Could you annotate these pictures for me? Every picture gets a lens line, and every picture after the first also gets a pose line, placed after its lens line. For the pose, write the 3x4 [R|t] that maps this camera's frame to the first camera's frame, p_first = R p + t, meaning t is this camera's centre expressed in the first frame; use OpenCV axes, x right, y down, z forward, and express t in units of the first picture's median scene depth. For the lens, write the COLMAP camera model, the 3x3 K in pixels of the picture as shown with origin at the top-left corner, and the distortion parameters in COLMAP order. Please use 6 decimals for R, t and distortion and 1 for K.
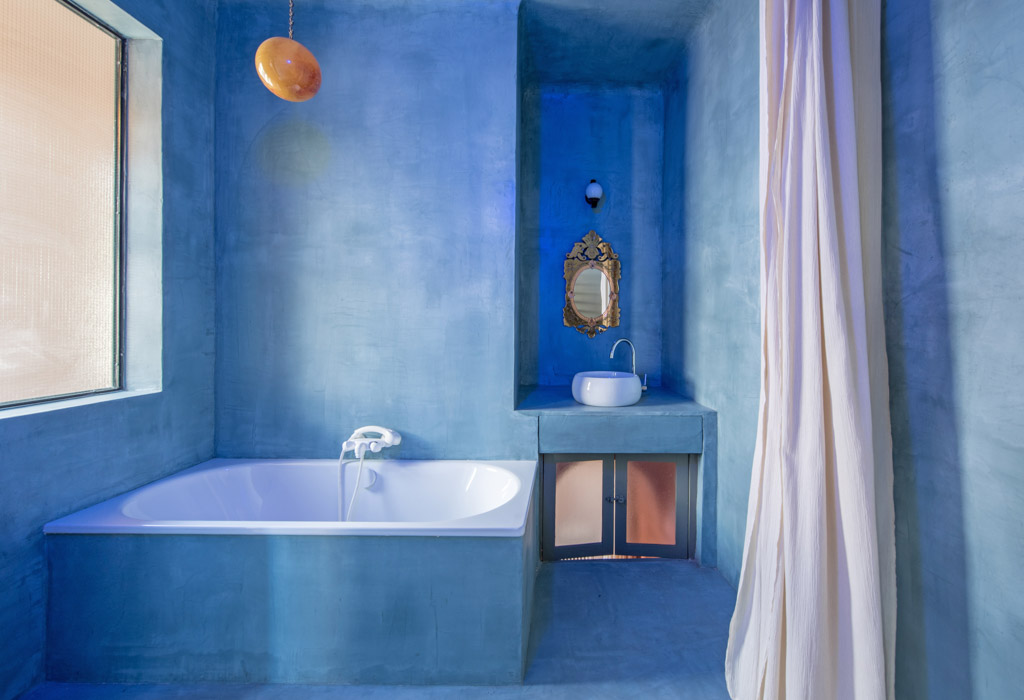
lens RADIAL K [[456.6, 0, 512.1], [0, 456.6, 331.3], [0, 0, 1]] dist [0.001609, -0.000804]
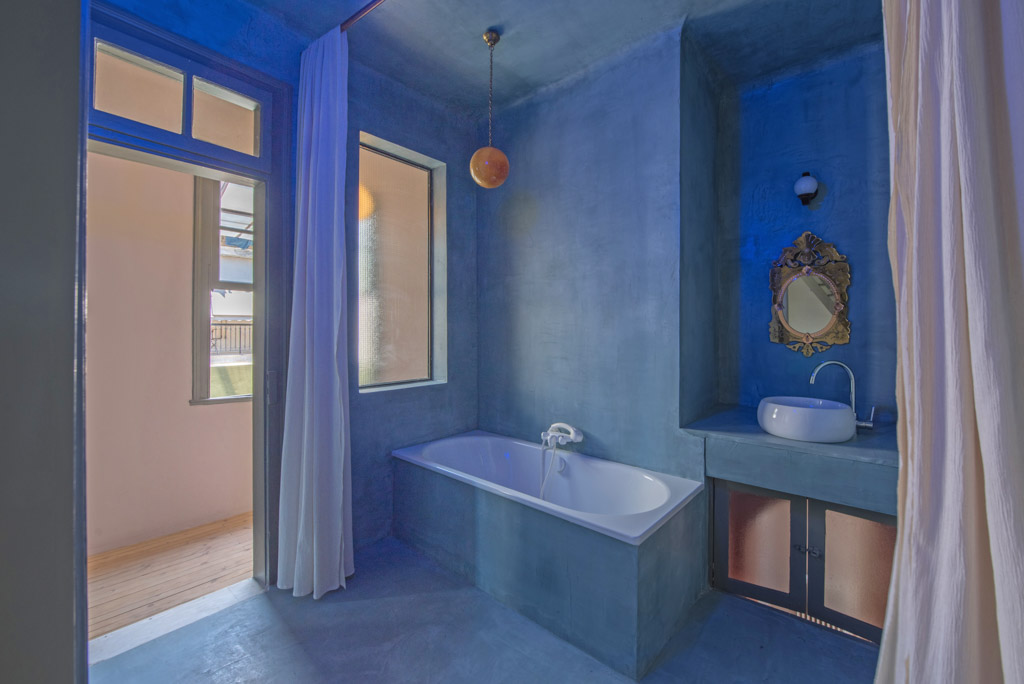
lens RADIAL K [[416.9, 0, 496.5], [0, 416.9, 330.0], [0, 0, 1]] dist [-0.007947, -0.000572]
pose [[0.733361, -0.007580, -0.679798, 0.337796], [0.005819, 0.999971, -0.004872, -0.043175], [0.679815, -0.000383, 0.733384, 0.041347]]
